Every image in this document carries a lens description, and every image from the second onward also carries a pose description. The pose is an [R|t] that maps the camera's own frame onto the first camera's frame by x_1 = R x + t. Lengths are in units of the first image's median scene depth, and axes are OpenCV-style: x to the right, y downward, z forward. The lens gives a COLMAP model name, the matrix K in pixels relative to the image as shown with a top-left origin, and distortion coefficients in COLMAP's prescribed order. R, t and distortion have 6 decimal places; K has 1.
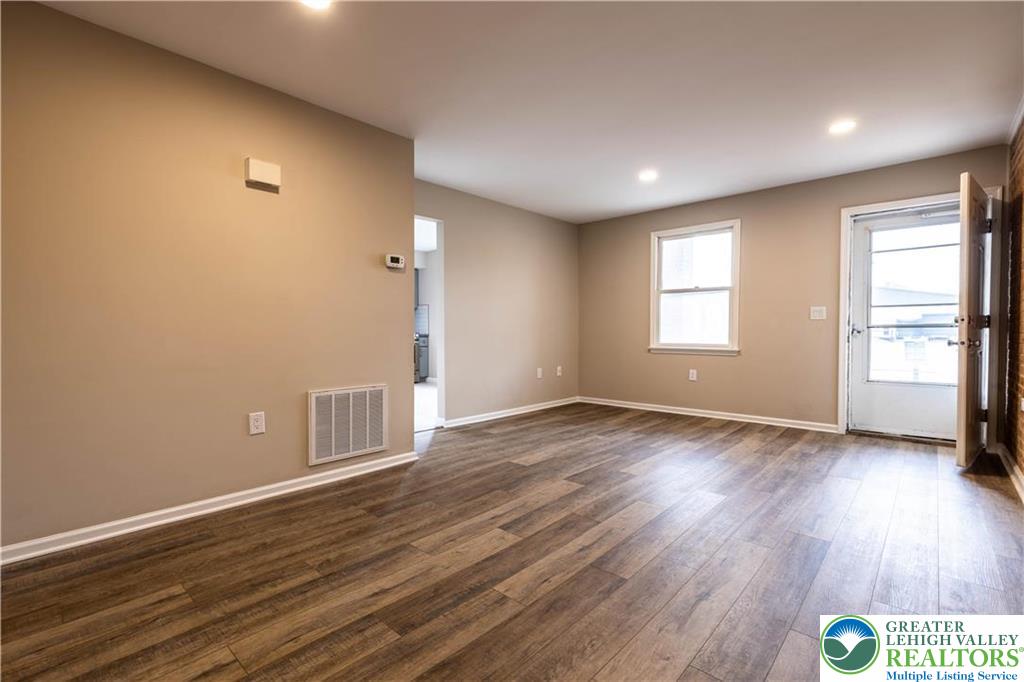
lens RADIAL K [[471.4, 0, 510.4], [0, 471.4, 339.2], [0, 0, 1]] dist [0.012088, 0.000611]
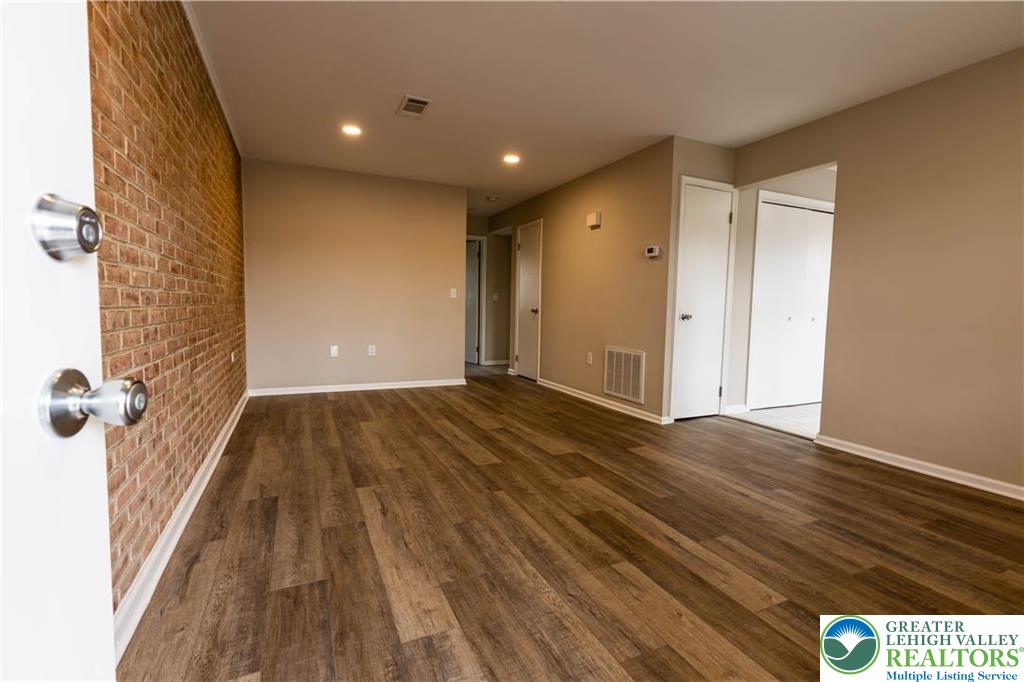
lens RADIAL K [[471.4, 0, 506.9], [0, 471.4, 336.6], [0, 0, 1]] dist [0.012088, 0.000611]
pose [[-0.408158, 0.050454, -0.911516, 1.073414], [-0.038672, 0.996620, 0.072481, -0.022859], [0.912092, 0.064834, -0.404827, 1.233468]]
